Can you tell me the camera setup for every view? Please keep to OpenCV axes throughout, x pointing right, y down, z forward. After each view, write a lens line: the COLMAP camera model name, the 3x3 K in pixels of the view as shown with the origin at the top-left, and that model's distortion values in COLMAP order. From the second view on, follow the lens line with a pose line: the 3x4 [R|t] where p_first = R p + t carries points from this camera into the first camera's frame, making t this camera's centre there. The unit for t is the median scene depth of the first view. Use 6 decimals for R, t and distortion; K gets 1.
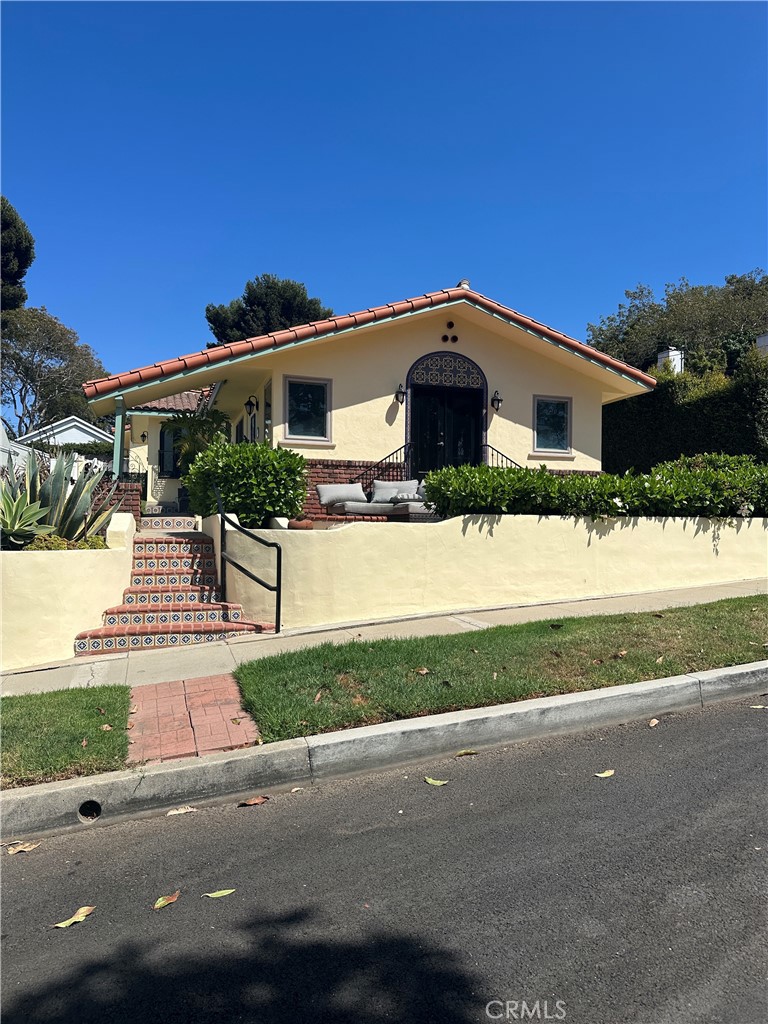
lens RADIAL K [[722.4, 0, 384.1], [0, 722.4, 556.0], [0, 0, 1]] dist [-0.002689, -0.027662]
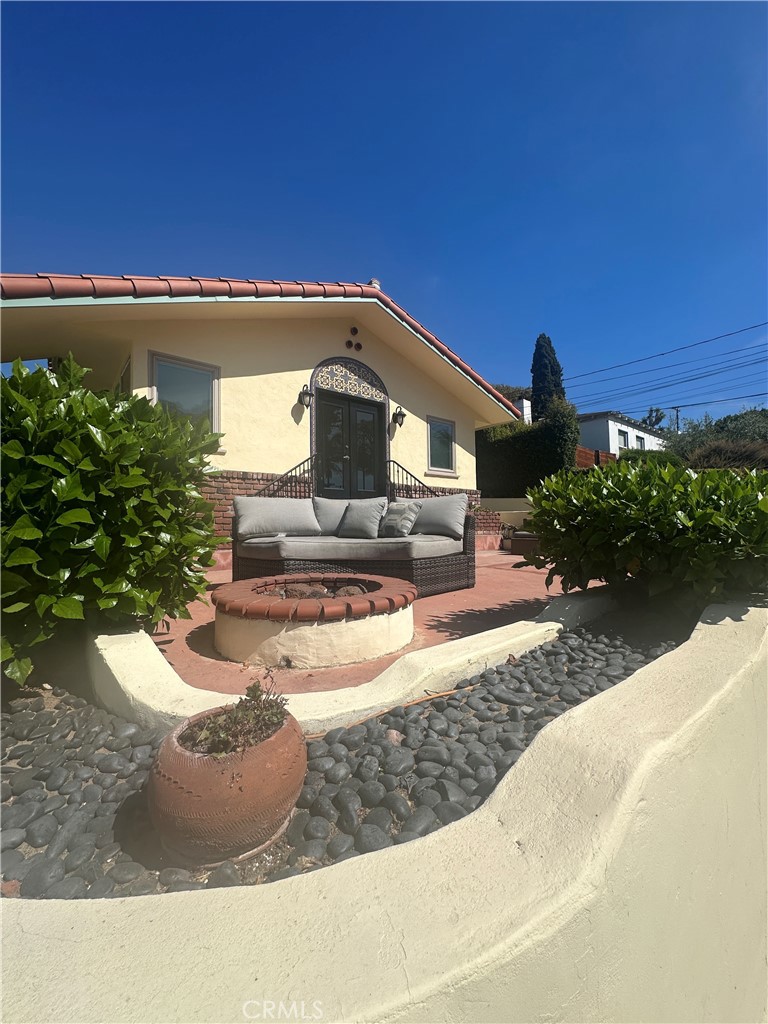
lens RADIAL K [[408.5, 0, 389.3], [0, 408.5, 515.7], [0, 0, 1]] dist [0.001882, 0.000102]
pose [[0.925727, -0.010270, 0.378053, -0.074451], [0.032227, 0.998137, -0.051799, -0.059581], [-0.376817, 0.060136, 0.924334, 0.562957]]
